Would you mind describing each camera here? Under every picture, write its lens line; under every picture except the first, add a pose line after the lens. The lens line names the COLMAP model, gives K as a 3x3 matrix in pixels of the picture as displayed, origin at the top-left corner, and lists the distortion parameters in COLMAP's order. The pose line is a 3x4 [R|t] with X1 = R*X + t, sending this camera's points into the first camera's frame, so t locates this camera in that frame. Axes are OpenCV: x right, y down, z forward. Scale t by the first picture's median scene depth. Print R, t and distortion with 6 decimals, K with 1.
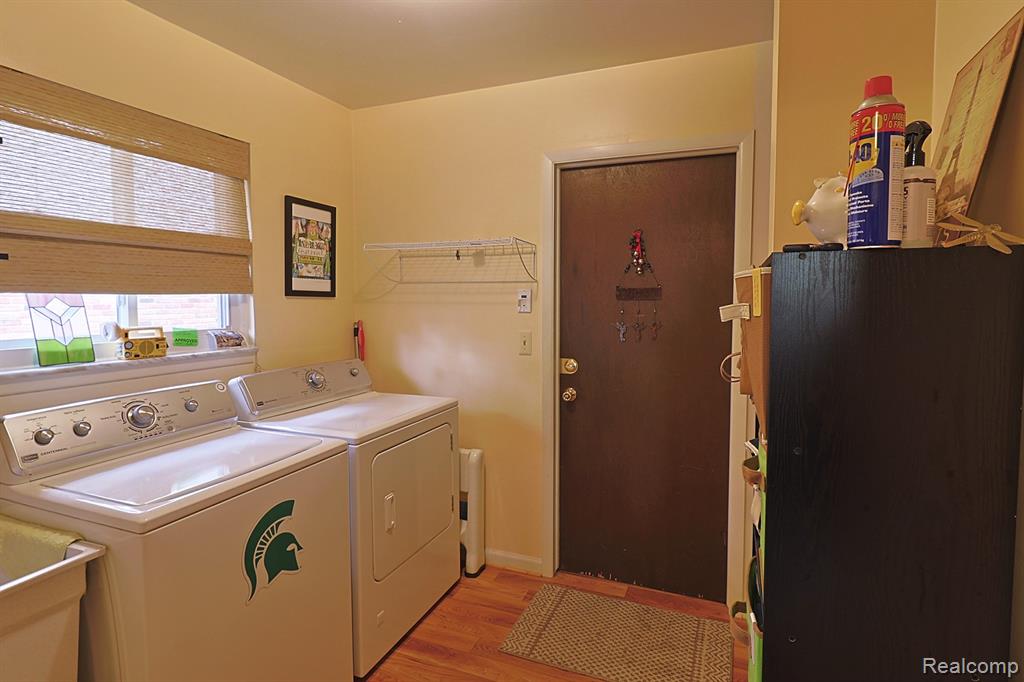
lens RADIAL K [[522.8, 0, 519.0], [0, 522.8, 324.4], [0, 0, 1]] dist [0.000452, -0.000934]
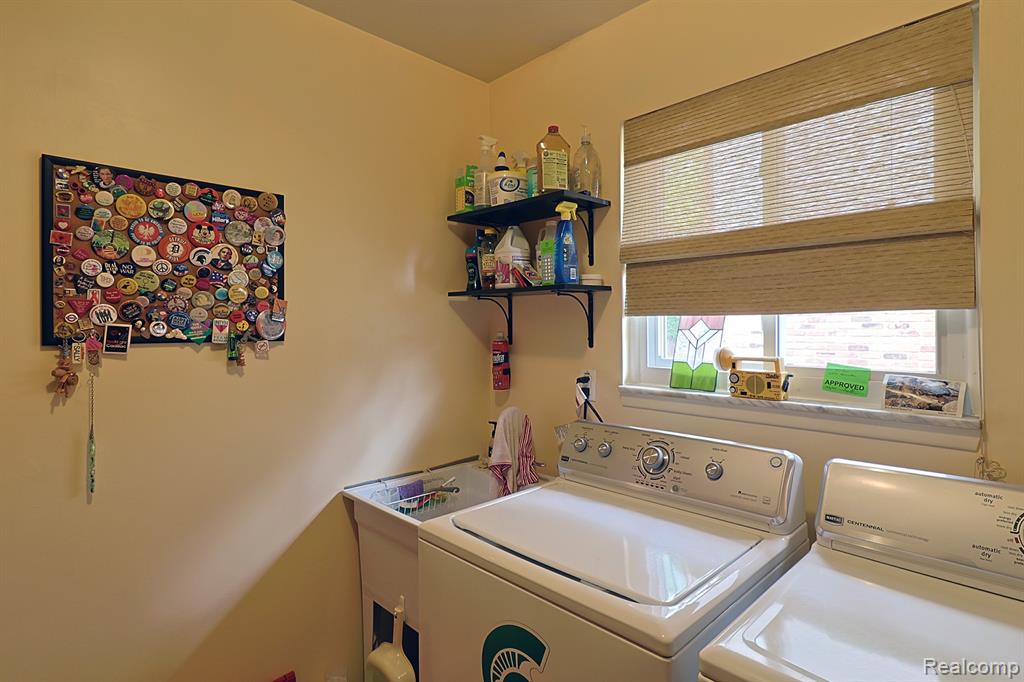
lens RADIAL K [[522.8, 0, 519.0], [0, 522.8, 324.4], [0, 0, 1]] dist [0.000452, -0.000934]
pose [[-0.394450, 0.003137, -0.918912, 0.122910], [-0.038569, 0.999056, 0.019967, -0.045780], [0.918108, 0.043318, -0.393957, 0.998812]]
